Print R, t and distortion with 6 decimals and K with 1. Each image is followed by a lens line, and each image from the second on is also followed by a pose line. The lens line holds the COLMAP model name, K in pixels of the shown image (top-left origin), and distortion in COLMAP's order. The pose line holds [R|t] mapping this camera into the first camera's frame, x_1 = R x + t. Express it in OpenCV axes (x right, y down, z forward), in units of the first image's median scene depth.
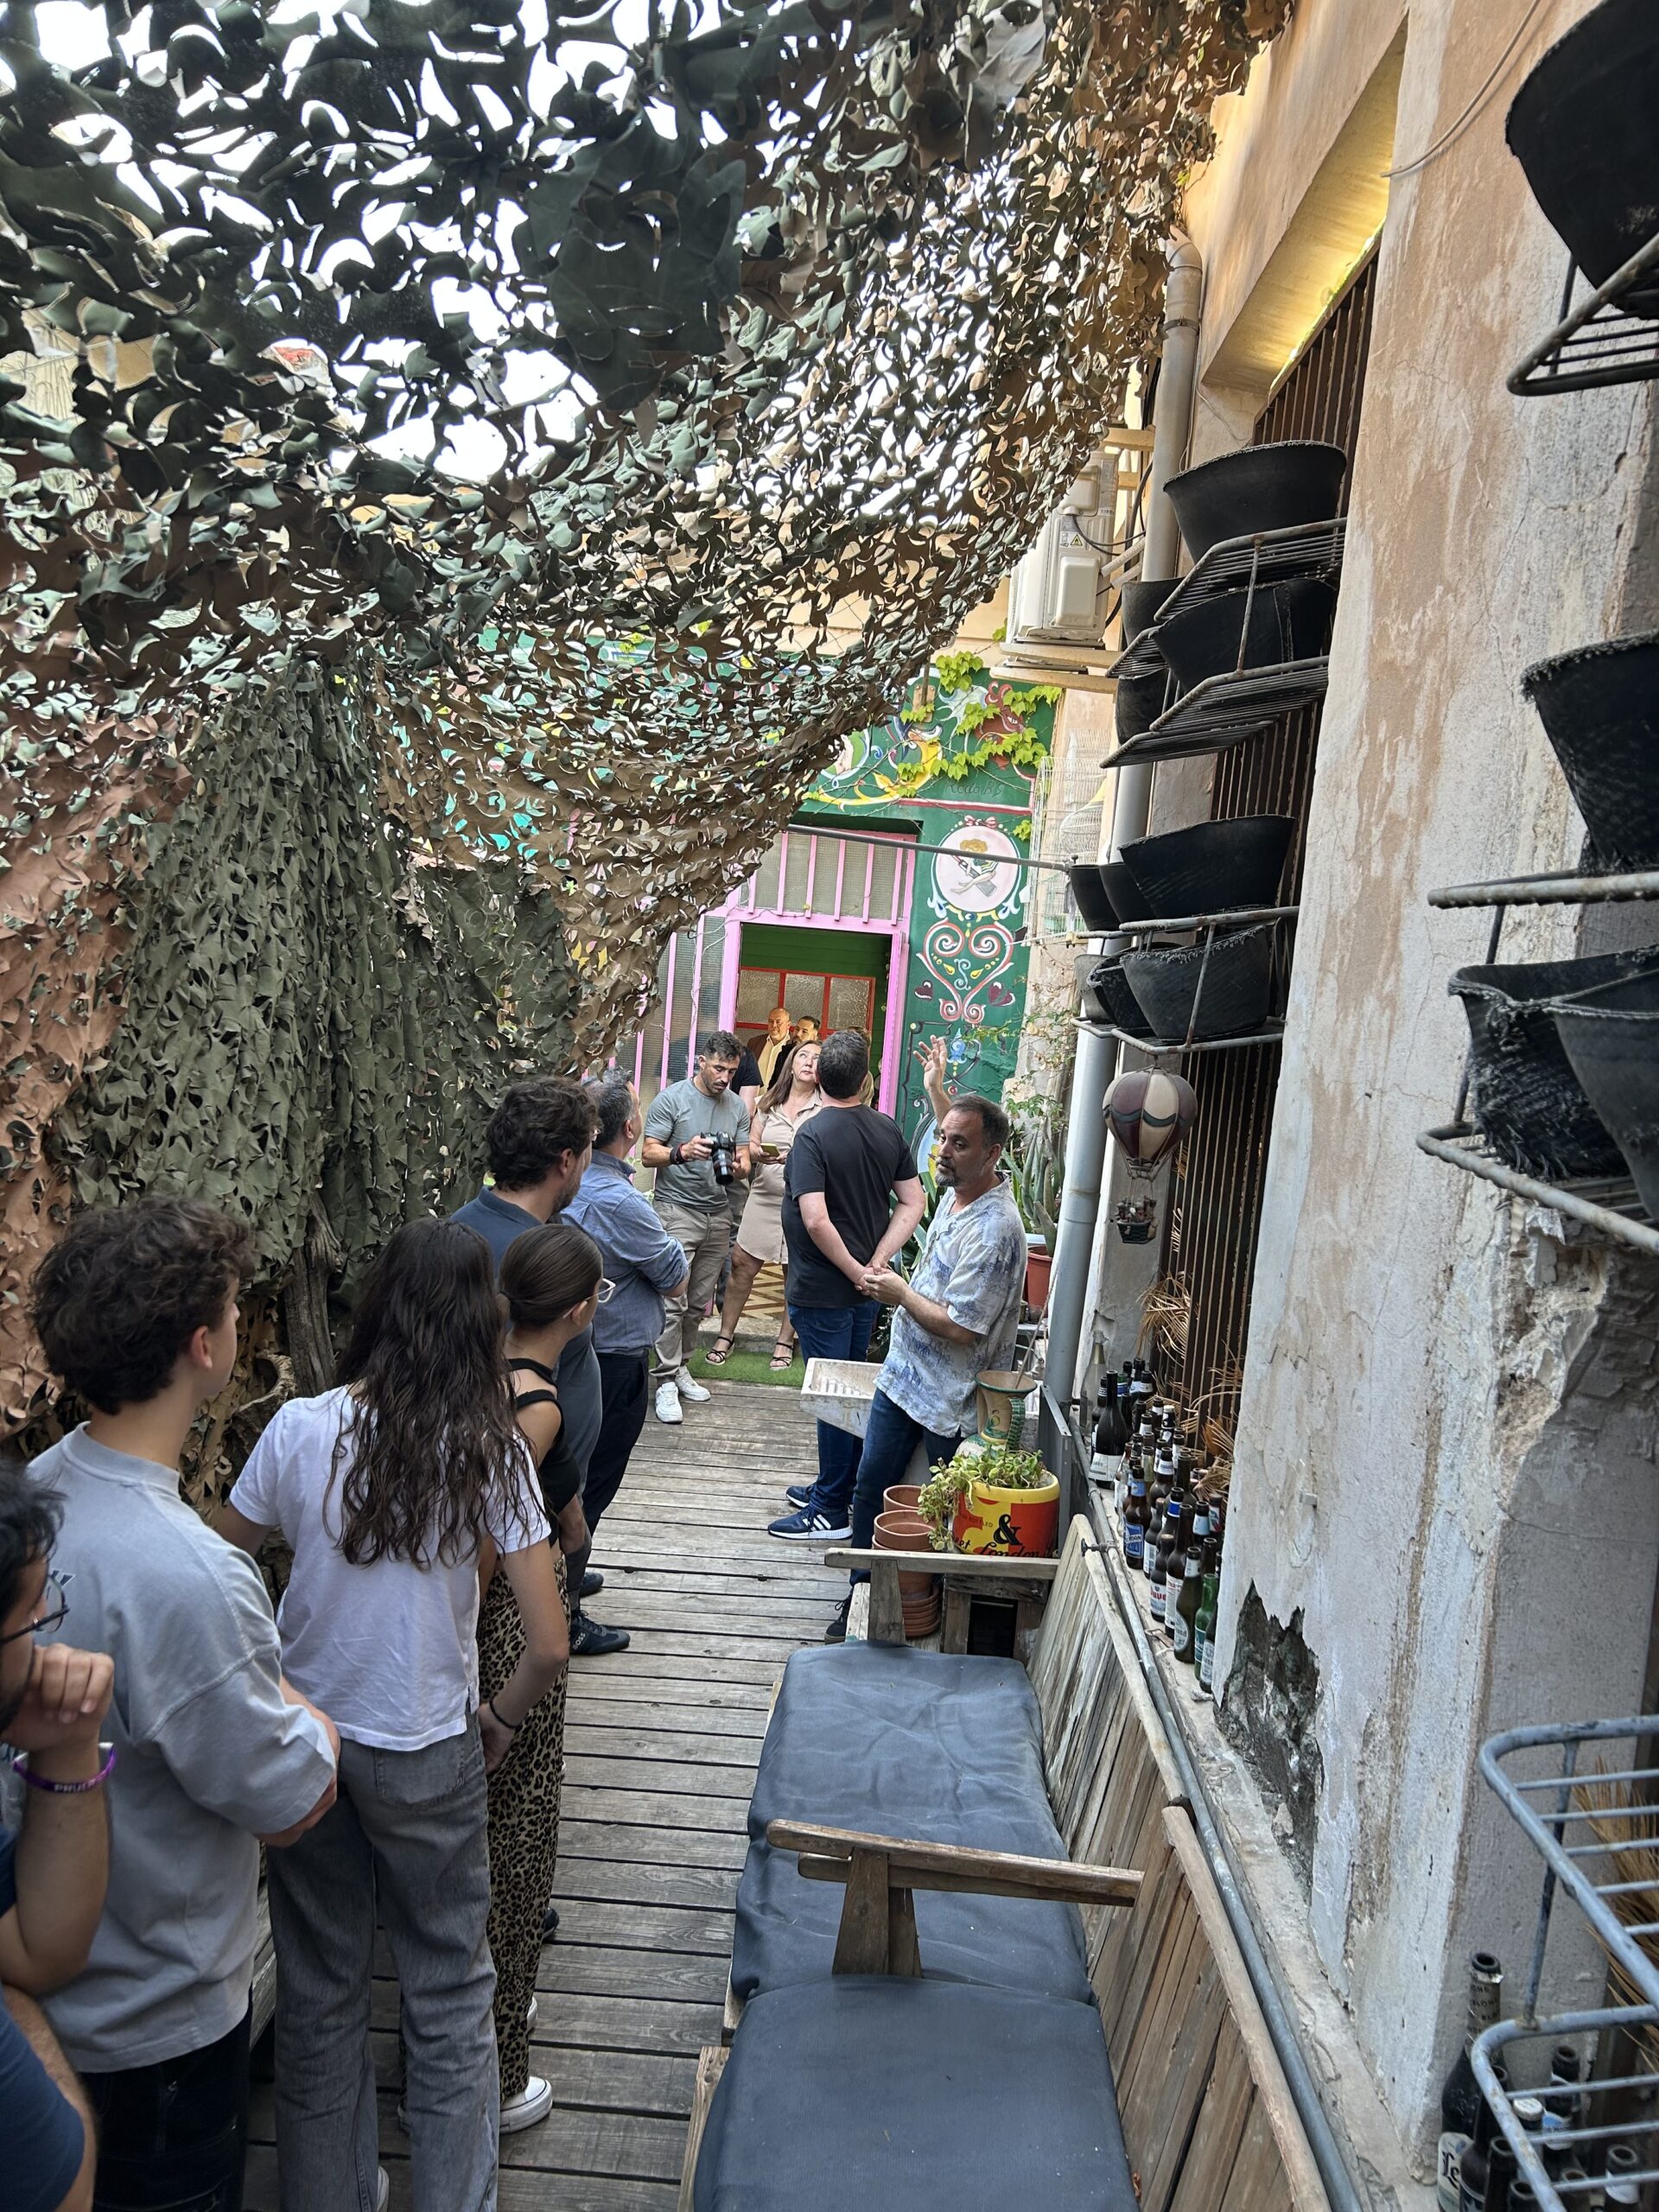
lens RADIAL K [[1690.3, 0, 822.0], [0, 1690.3, 1101.0], [0, 0, 1]] dist [0.055216, -0.039931]
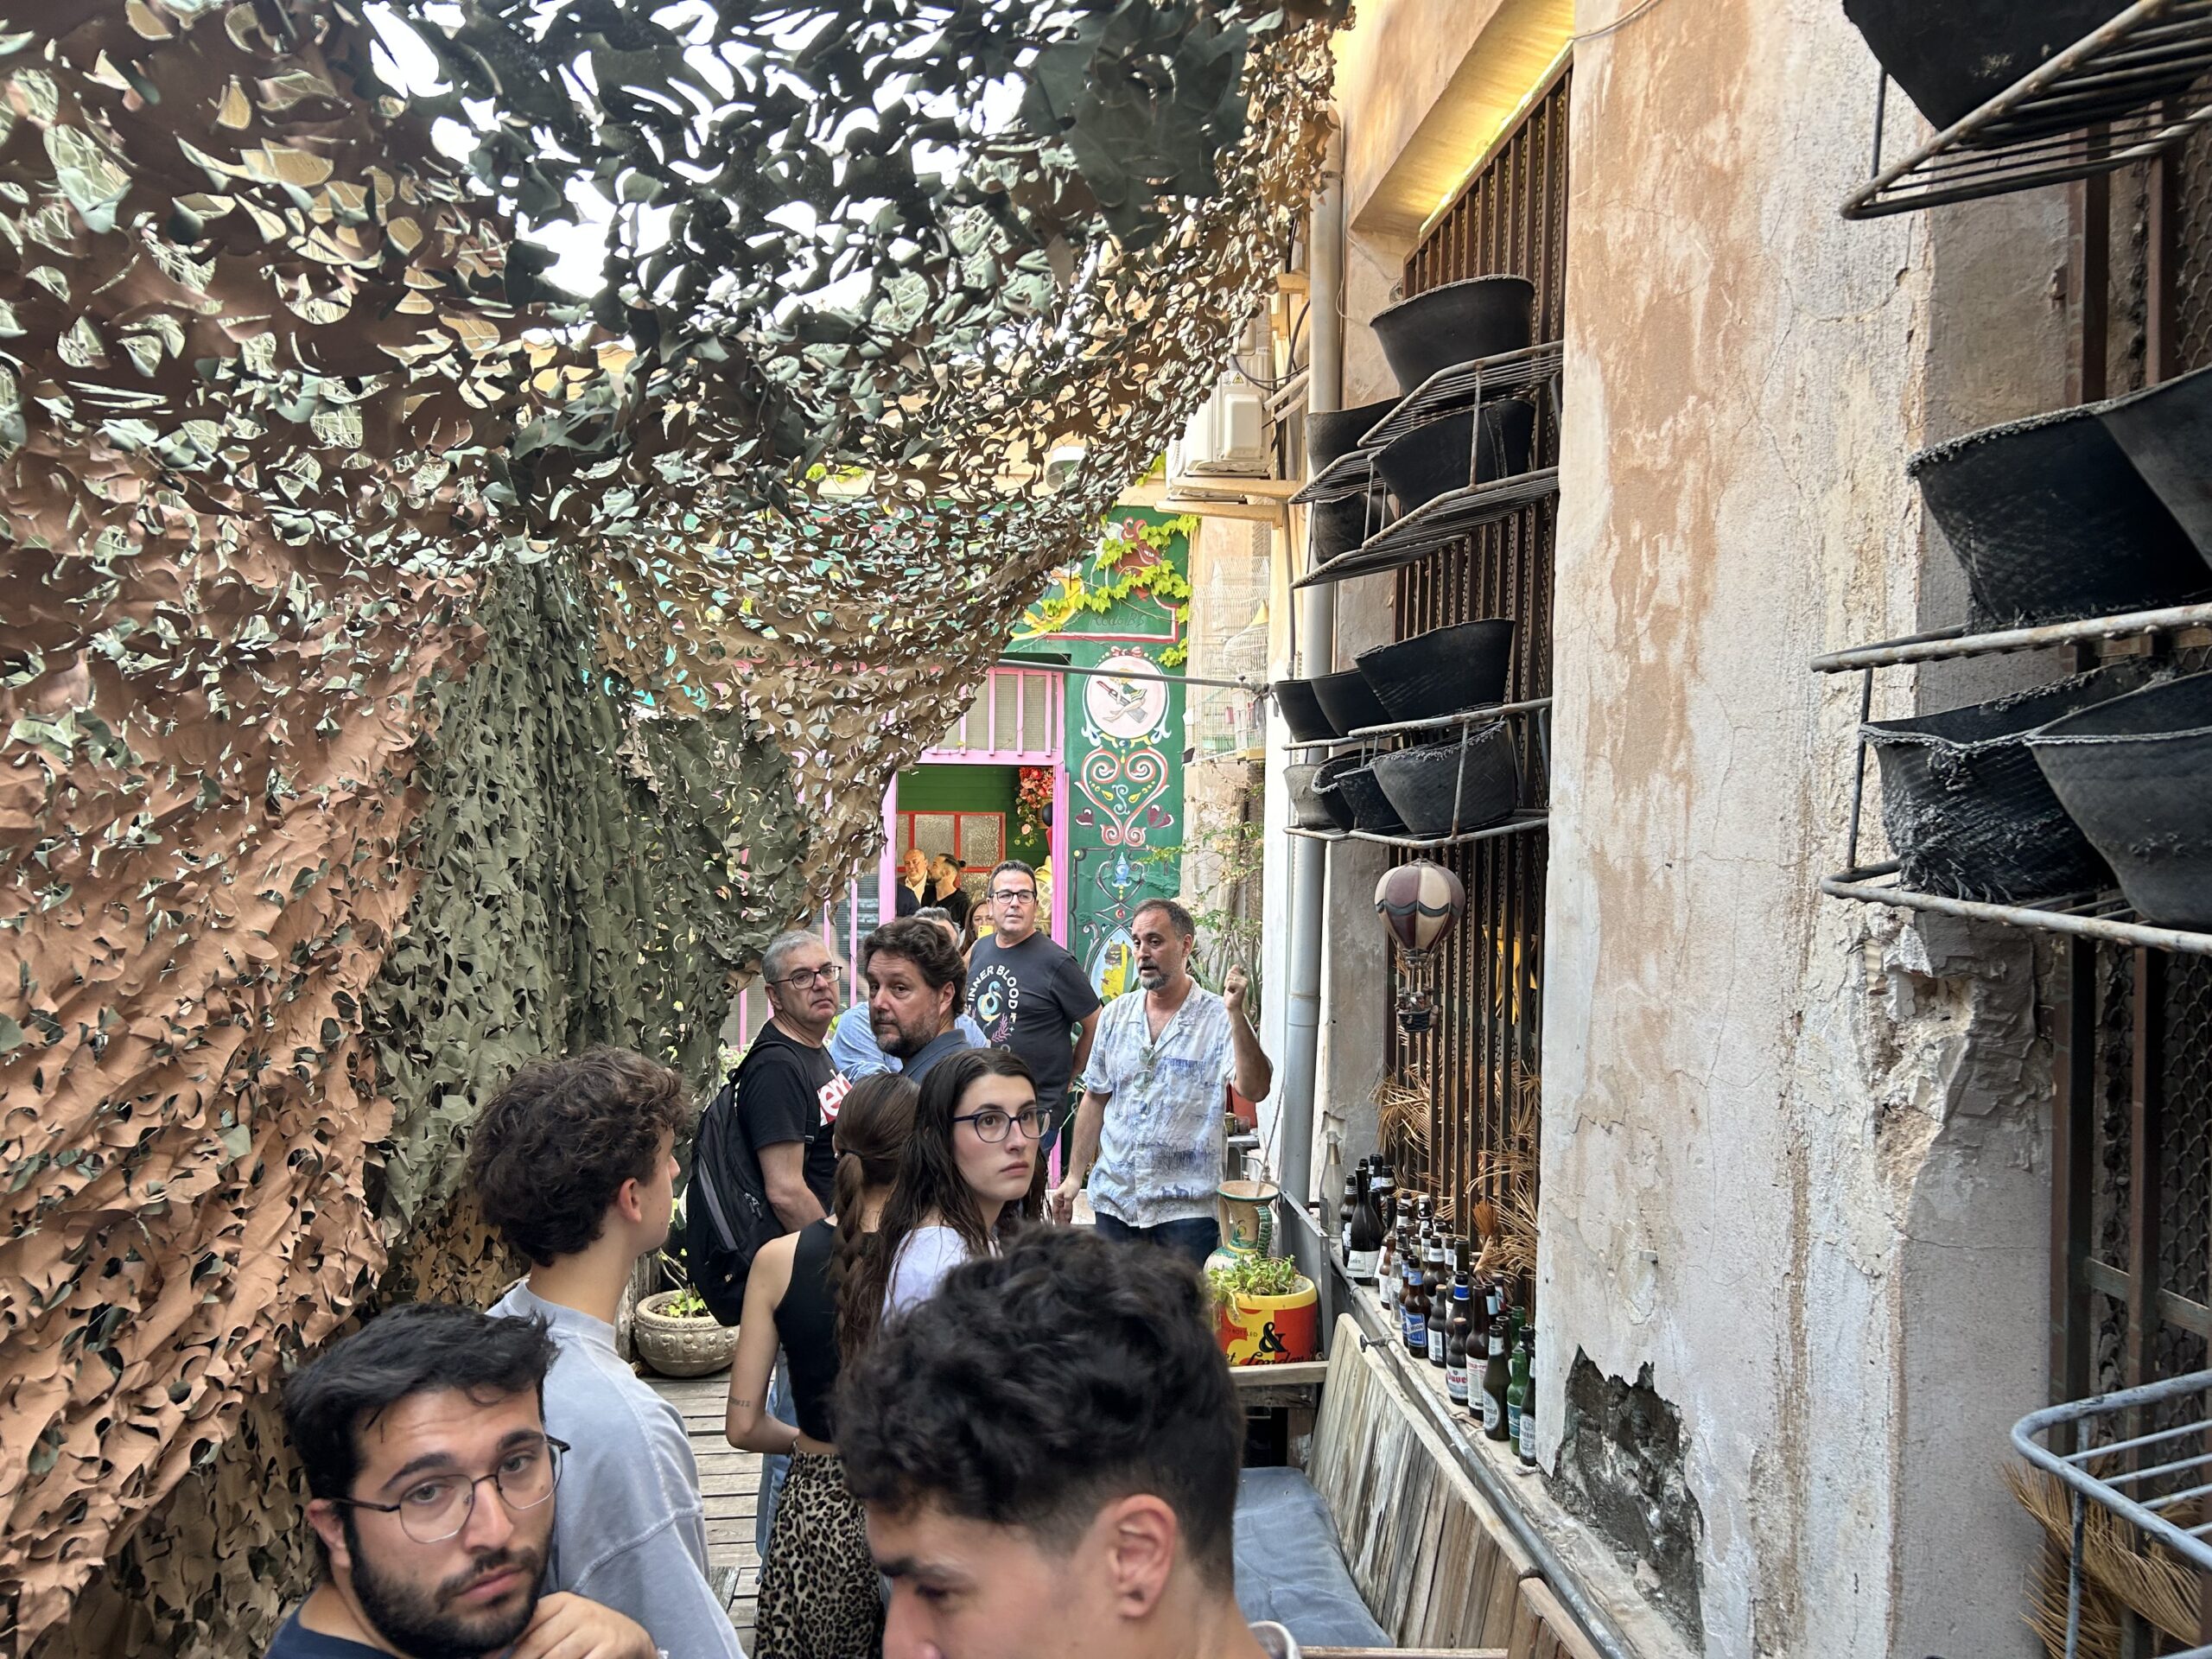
lens RADIAL K [[1690.3, 0, 1115.0], [0, 1690.3, 817.2], [0, 0, 1]] dist [0.055216, -0.039931]
pose [[0.990532, -0.068651, 0.118885, -0.124131], [0.077013, 0.994761, -0.067231, 0.009721], [-0.113647, 0.075750, 0.990629, -0.017233]]
